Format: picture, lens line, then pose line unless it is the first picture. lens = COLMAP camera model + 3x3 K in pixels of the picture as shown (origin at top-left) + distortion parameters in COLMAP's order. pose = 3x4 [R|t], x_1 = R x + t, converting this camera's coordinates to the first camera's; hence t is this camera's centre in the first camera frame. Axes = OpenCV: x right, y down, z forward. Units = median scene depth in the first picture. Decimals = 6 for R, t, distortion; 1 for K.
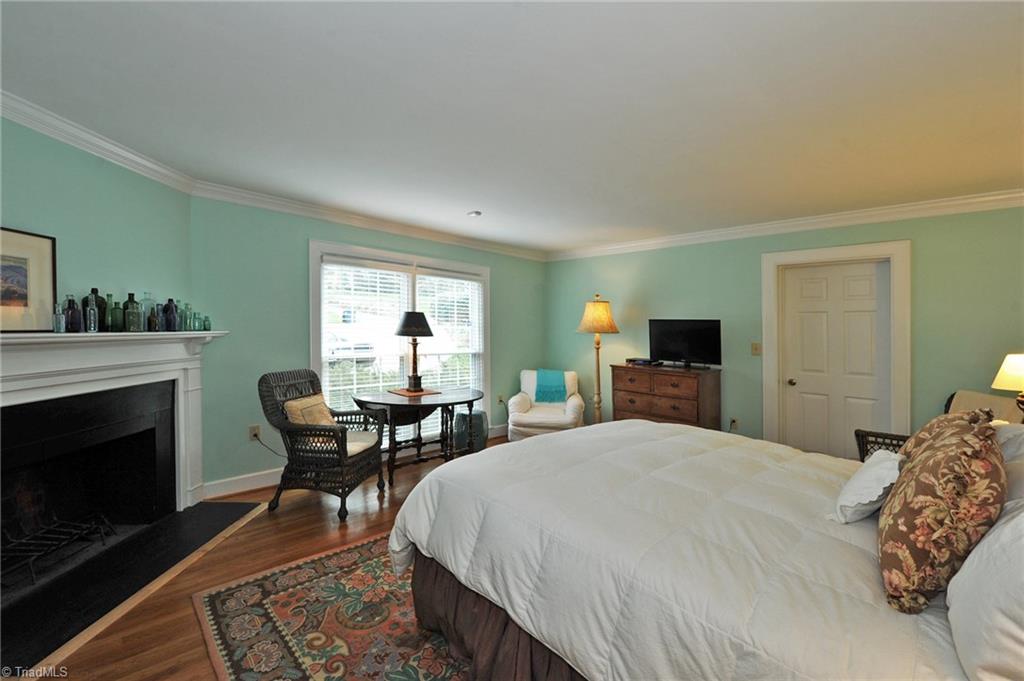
lens RADIAL K [[435.7, 0, 512.0], [0, 435.7, 340.5], [0, 0, 1]] dist [-0.000132, 0.000034]
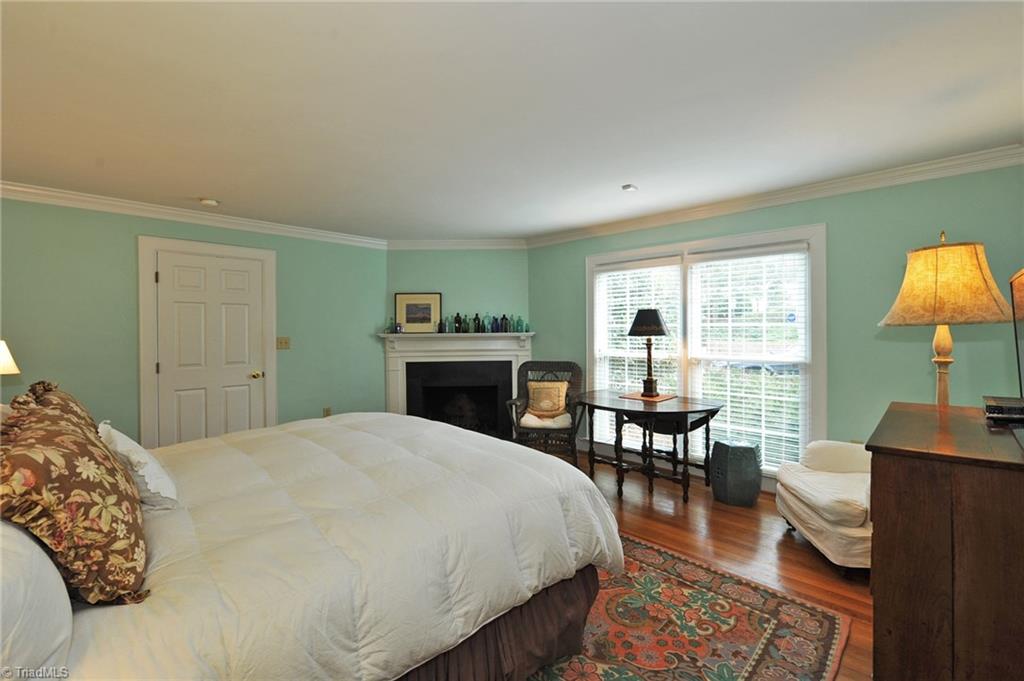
lens RADIAL K [[451.0, 0, 512.0], [0, 451.0, 340.5], [0, 0, 1]] dist [0.065697, -0.000043]
pose [[0.034895, 0.006254, -0.999371, 0.731209], [-0.017132, 0.999837, 0.005659, -0.000866], [0.999244, 0.016923, 0.034996, 0.684422]]
